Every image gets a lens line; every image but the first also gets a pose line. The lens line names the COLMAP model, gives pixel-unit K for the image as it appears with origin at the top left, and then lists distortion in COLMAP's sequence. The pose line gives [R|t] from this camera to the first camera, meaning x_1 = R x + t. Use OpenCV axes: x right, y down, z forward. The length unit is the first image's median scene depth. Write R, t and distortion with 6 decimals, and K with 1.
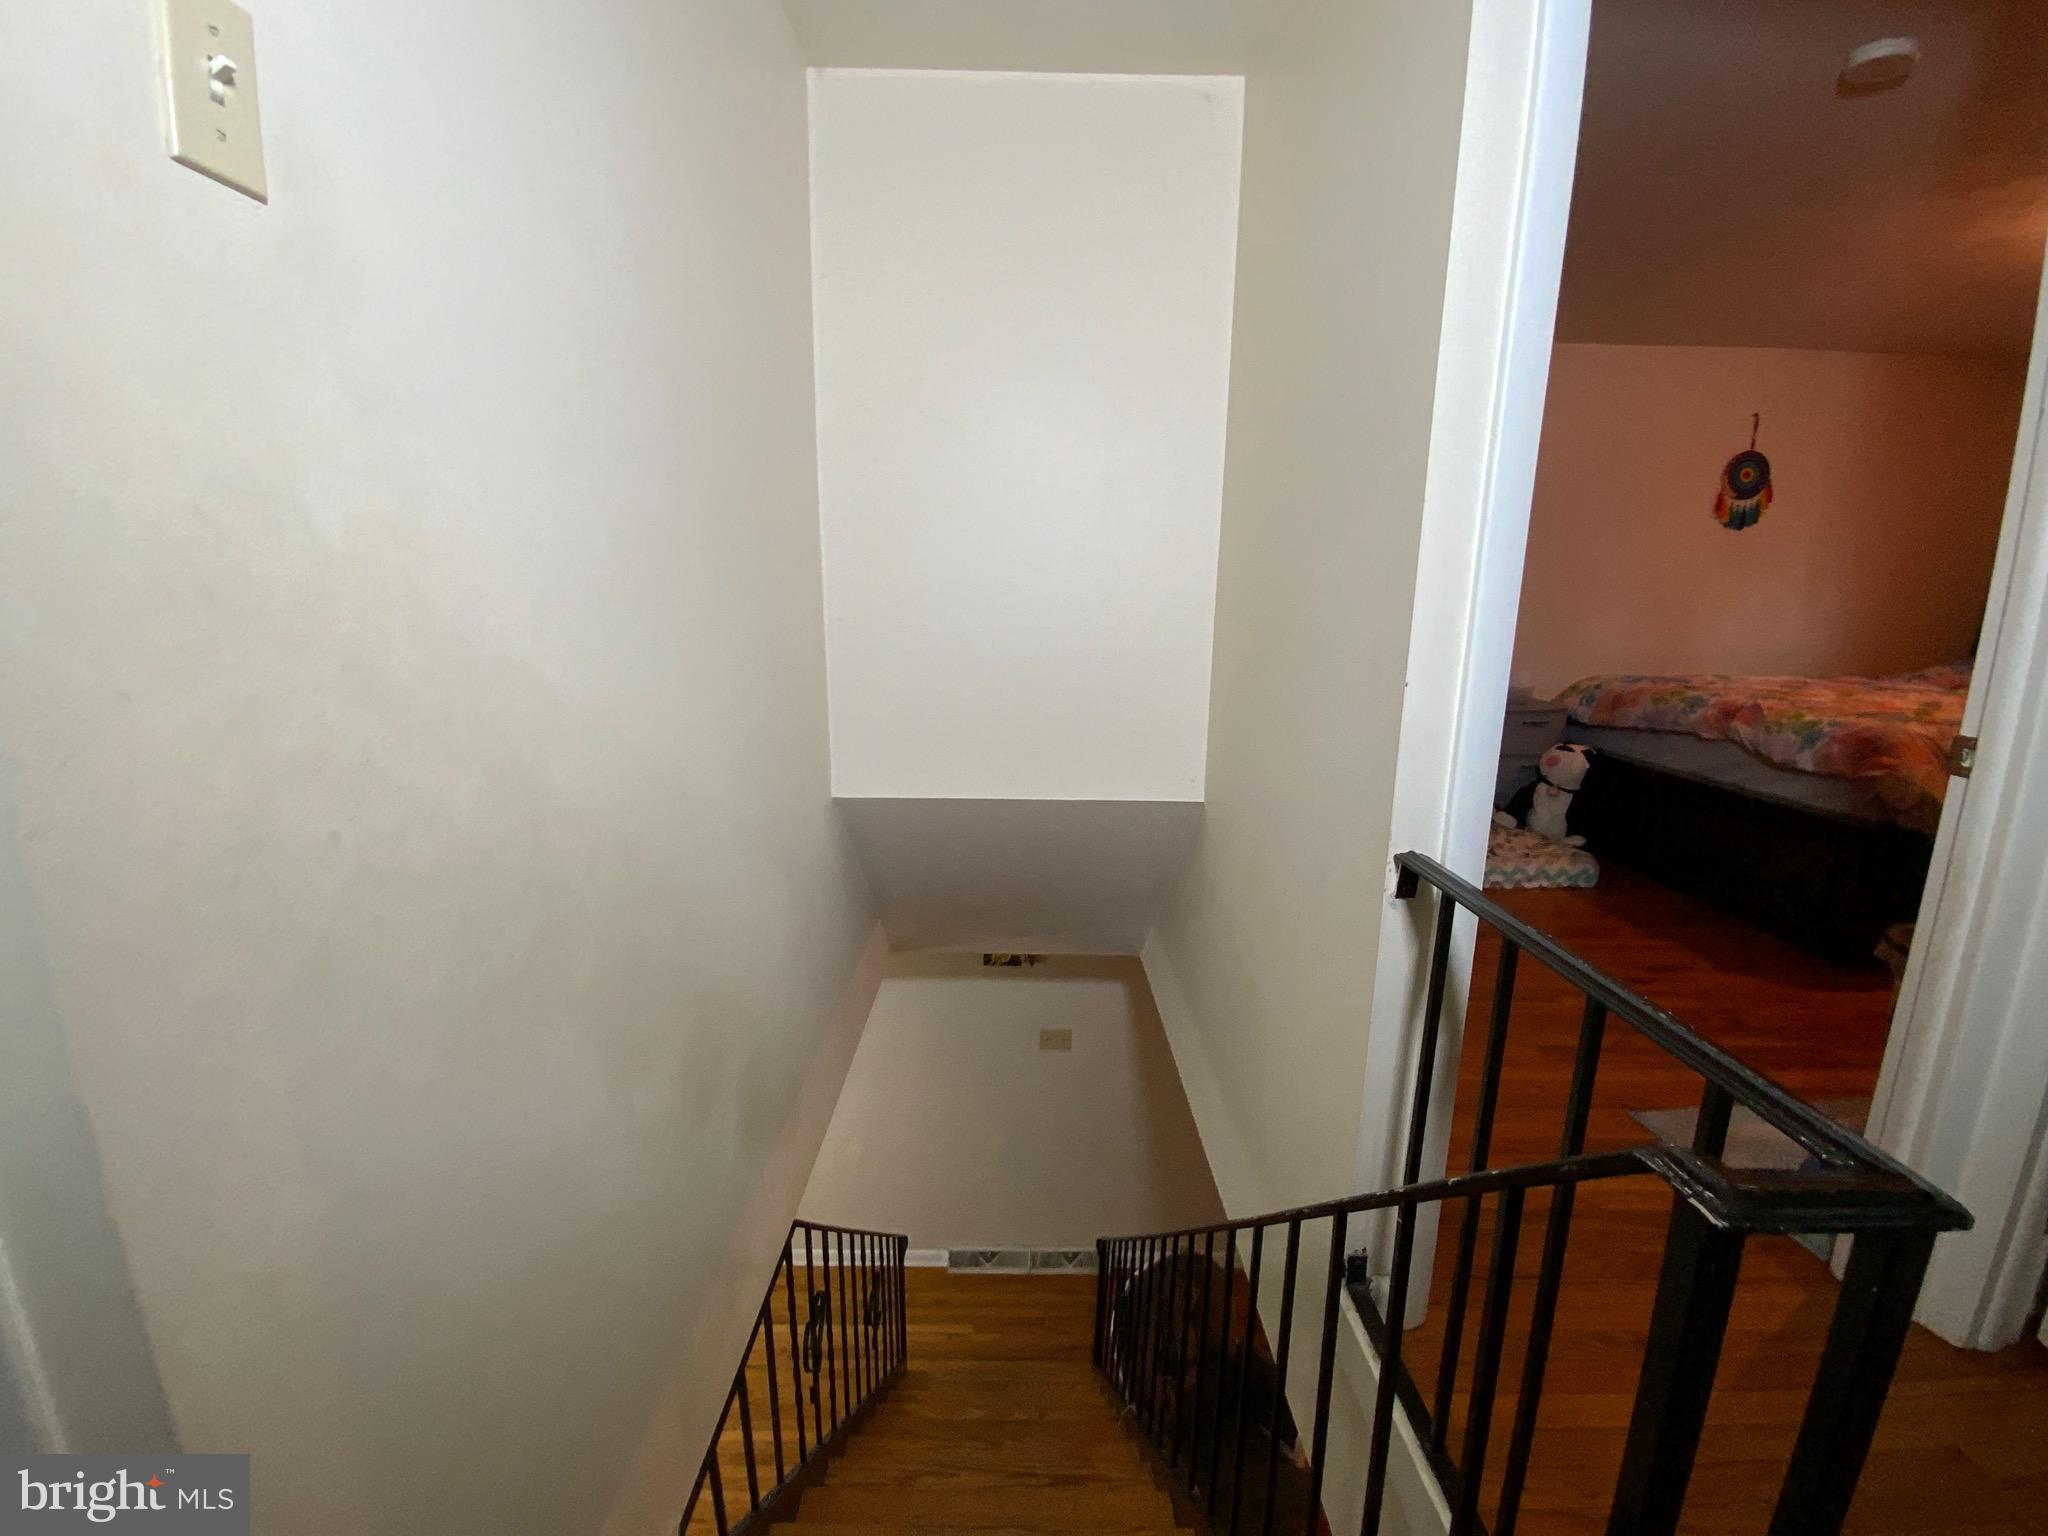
lens RADIAL K [[821.2, 0, 1020.1], [0, 821.2, 775.7], [0, 0, 1]] dist [0.009902, -0.011231]
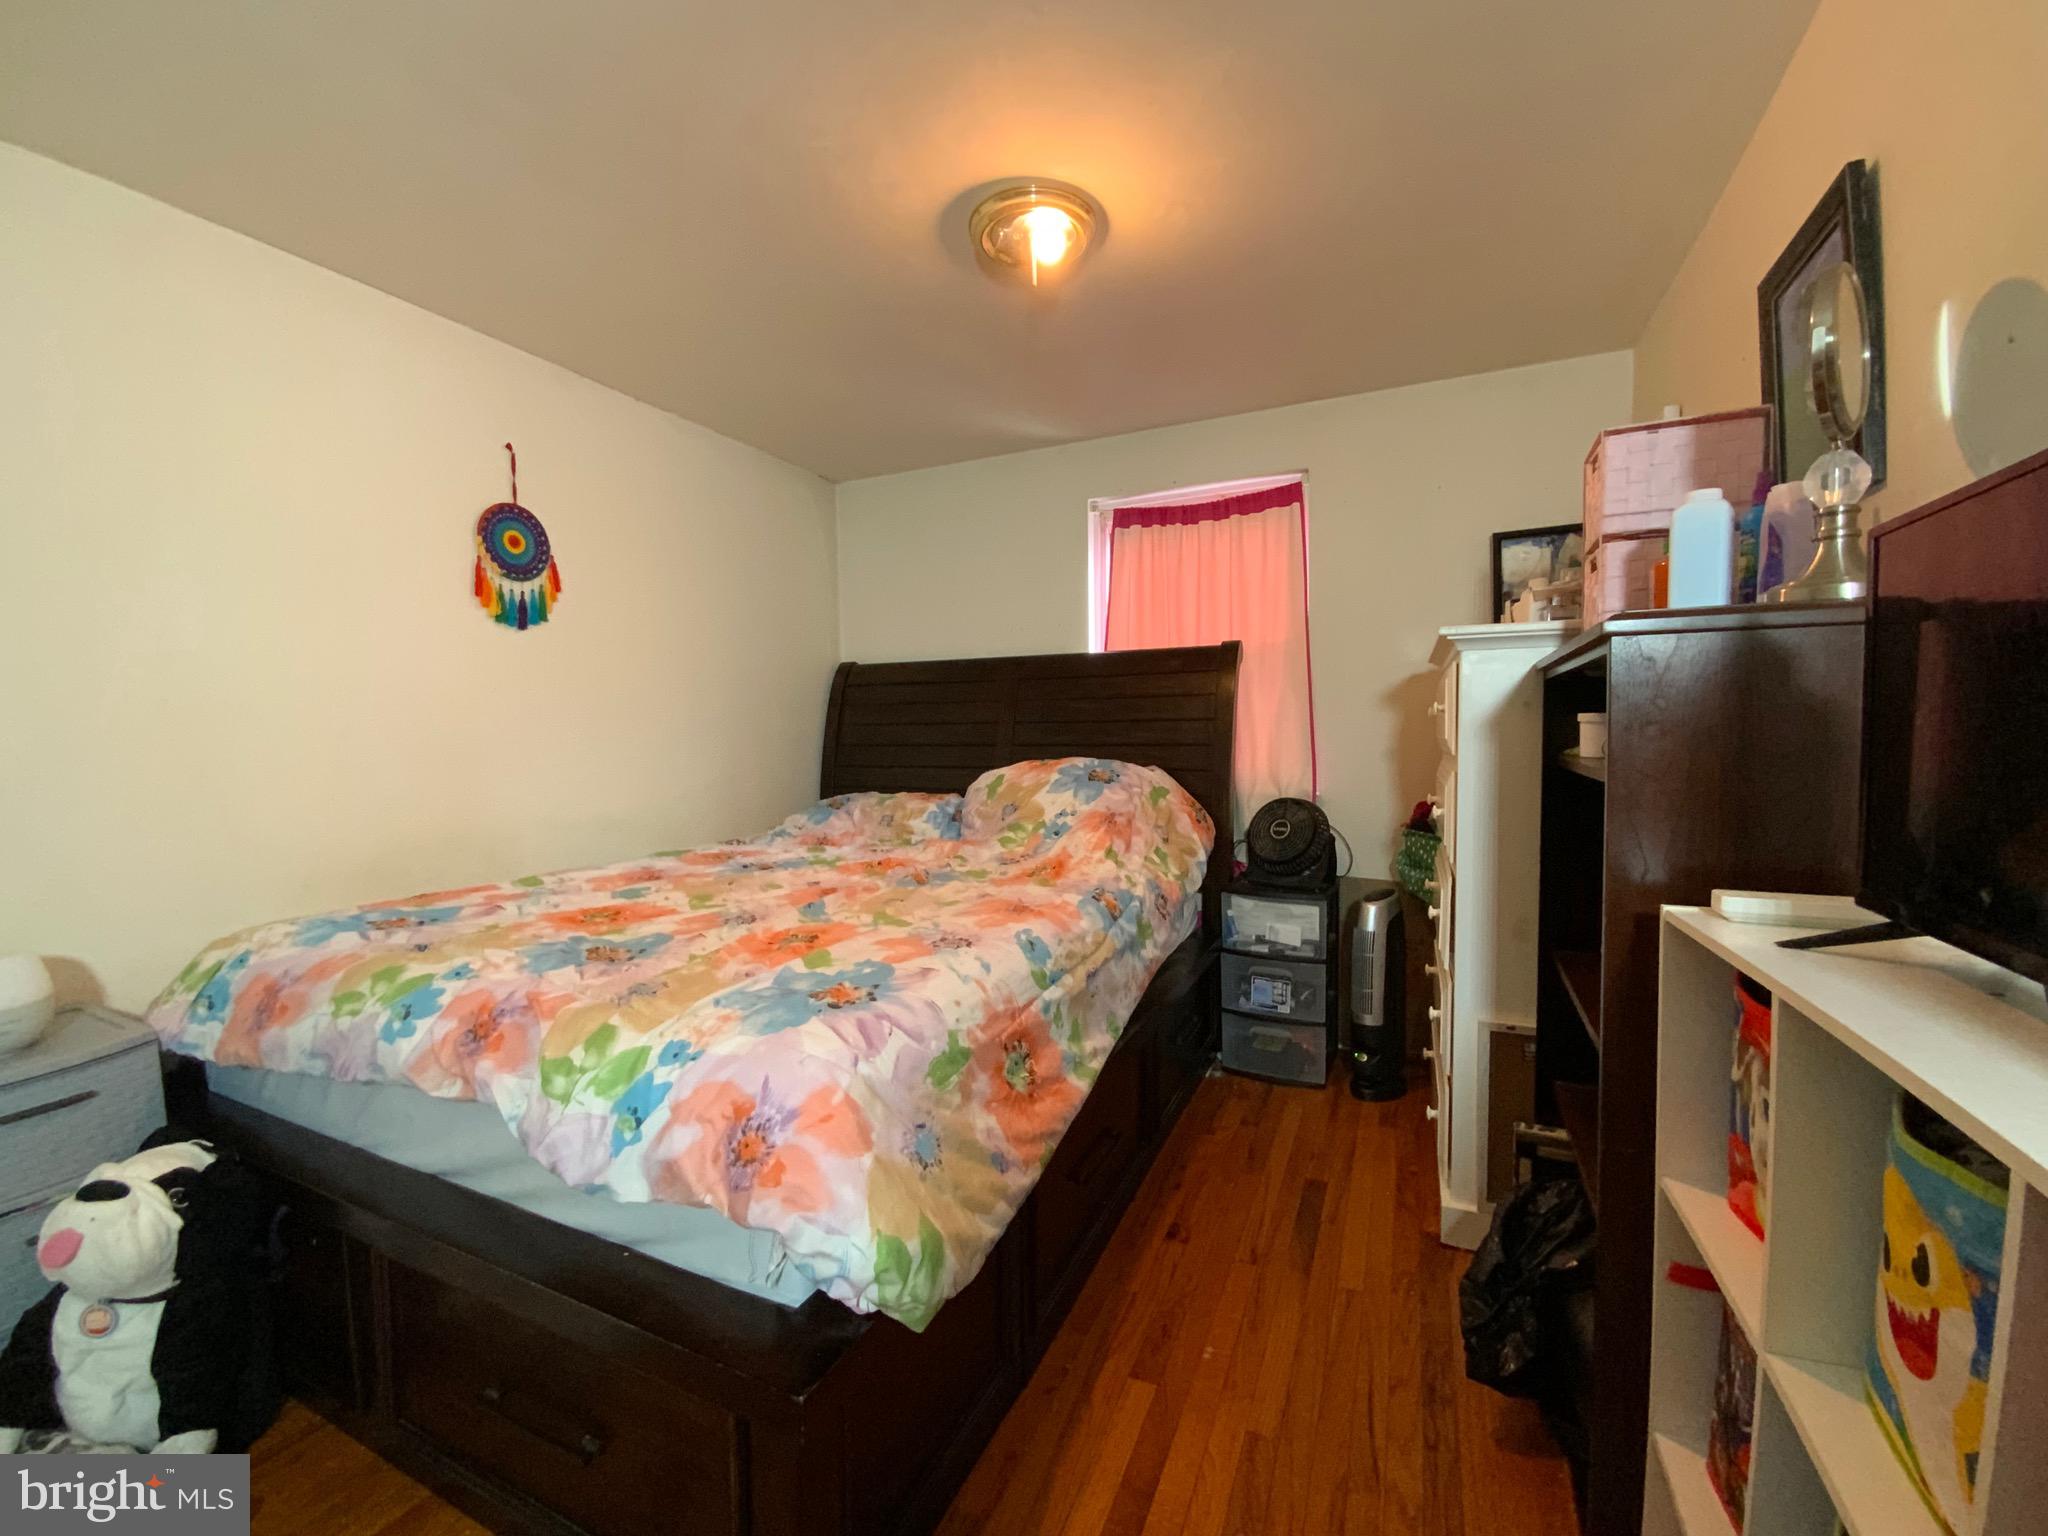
lens RADIAL K [[821.2, 0, 1019.8], [0, 821.2, 771.4], [0, 0, 1]] dist [0.009902, -0.011231]
pose [[0.422580, -0.057947, 0.904471, 0.486196], [0.201187, 0.979054, -0.031272, -0.106254], [-0.883714, 0.195183, 0.425387, 0.446754]]
